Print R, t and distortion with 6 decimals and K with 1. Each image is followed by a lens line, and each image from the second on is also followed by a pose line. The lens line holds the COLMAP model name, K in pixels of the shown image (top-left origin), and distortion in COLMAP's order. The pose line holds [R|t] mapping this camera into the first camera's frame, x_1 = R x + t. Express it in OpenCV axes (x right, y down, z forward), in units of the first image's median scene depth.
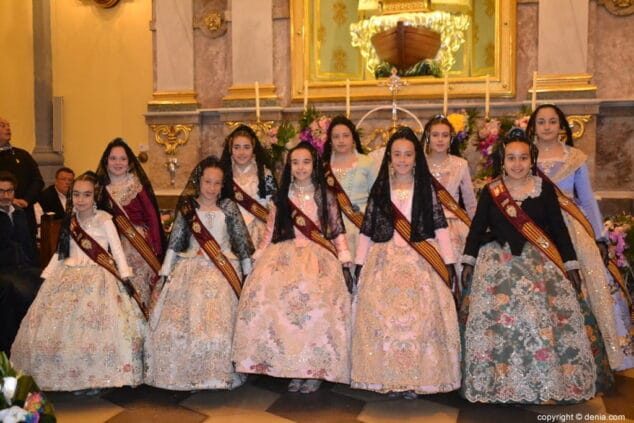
lens RADIAL K [[743.5, 0, 318.9], [0, 743.5, 204.1], [0, 0, 1]] dist [0.013426, 0.000000]
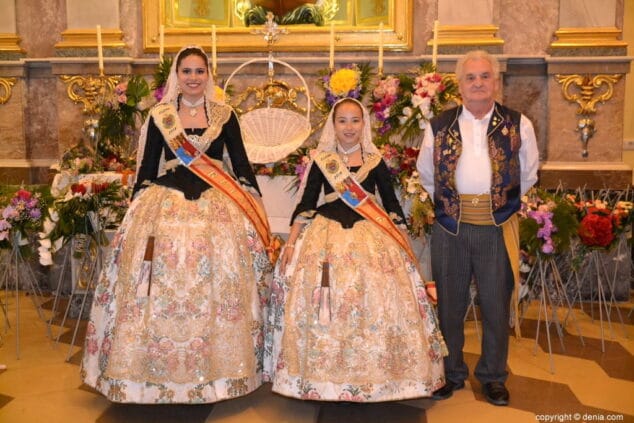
lens RADIAL K [[798.2, 0, 310.3], [0, 798.2, 194.1], [0, 0, 1]] dist [0.040486, 0.000000]
pose [[0.984969, -0.010759, 0.172396, -0.009971], [0.005777, 0.999552, 0.029371, -0.006943], [-0.172635, -0.027934, 0.984590, 0.107253]]
